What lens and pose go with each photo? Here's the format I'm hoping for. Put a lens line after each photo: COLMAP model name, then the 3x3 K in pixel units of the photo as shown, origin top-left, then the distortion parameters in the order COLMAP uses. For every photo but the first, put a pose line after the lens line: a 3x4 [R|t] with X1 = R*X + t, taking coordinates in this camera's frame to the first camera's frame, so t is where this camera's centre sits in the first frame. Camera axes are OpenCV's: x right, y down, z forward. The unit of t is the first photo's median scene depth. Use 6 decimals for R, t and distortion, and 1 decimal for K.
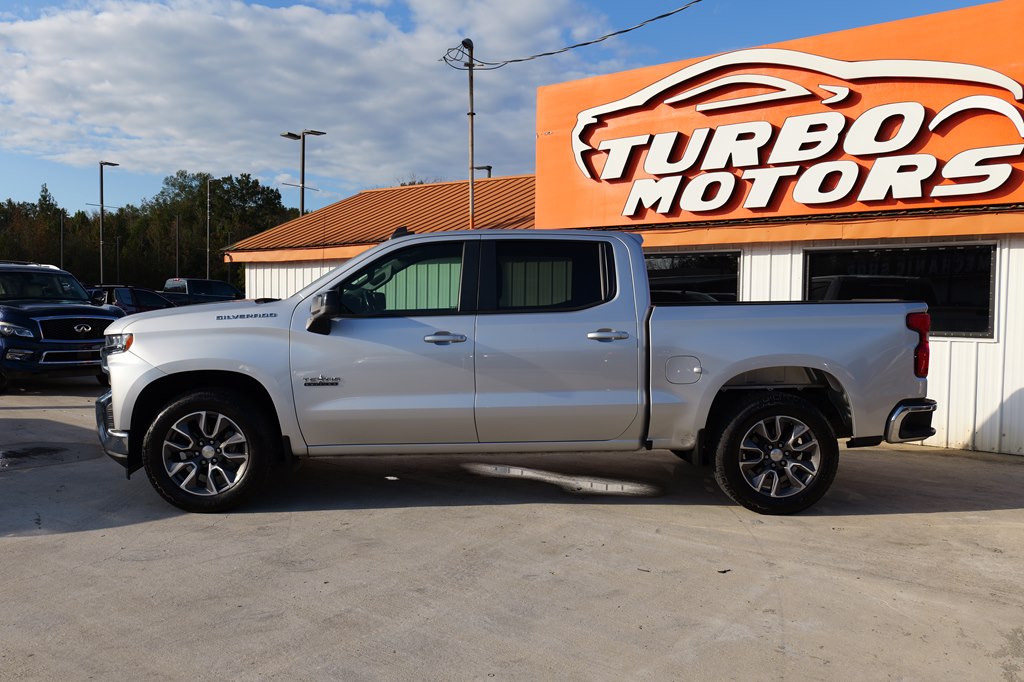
lens RADIAL K [[902.1, 0, 476.3], [0, 902.1, 338.5], [0, 0, 1]] dist [-0.003873, 0.000619]
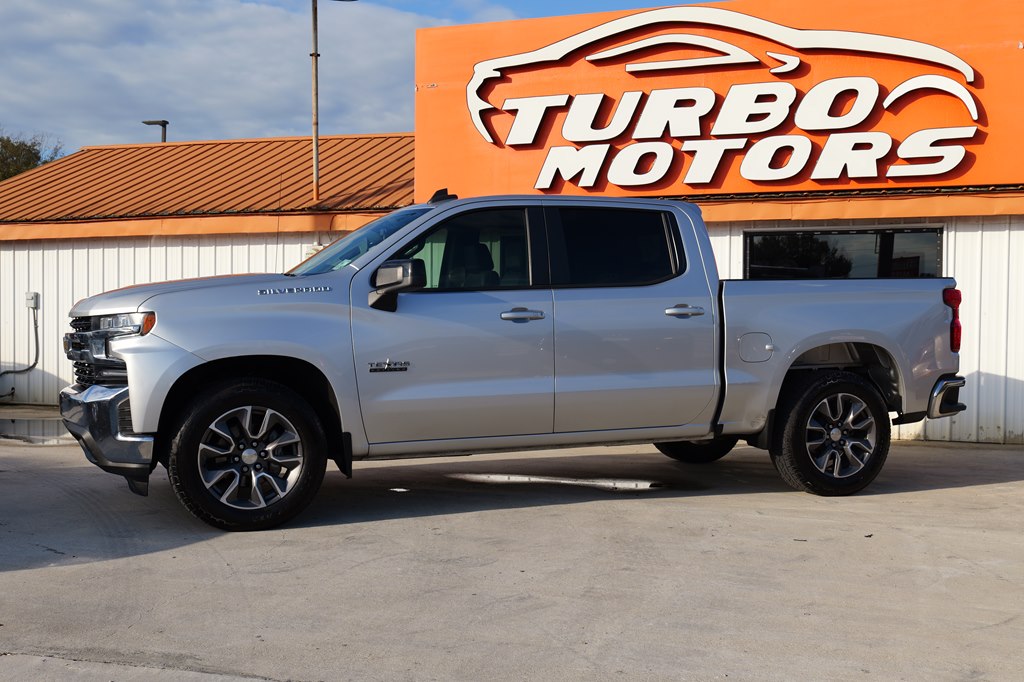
lens RADIAL K [[1238.7, 0, 494.6], [0, 1238.7, 342.0], [0, 0, 1]] dist [-0.005207, 0.001598]
pose [[0.939977, -0.012360, 0.341013, -0.344423], [0.018986, 0.999690, -0.016099, 0.032633], [-0.340708, 0.021607, 0.939921, -0.095896]]
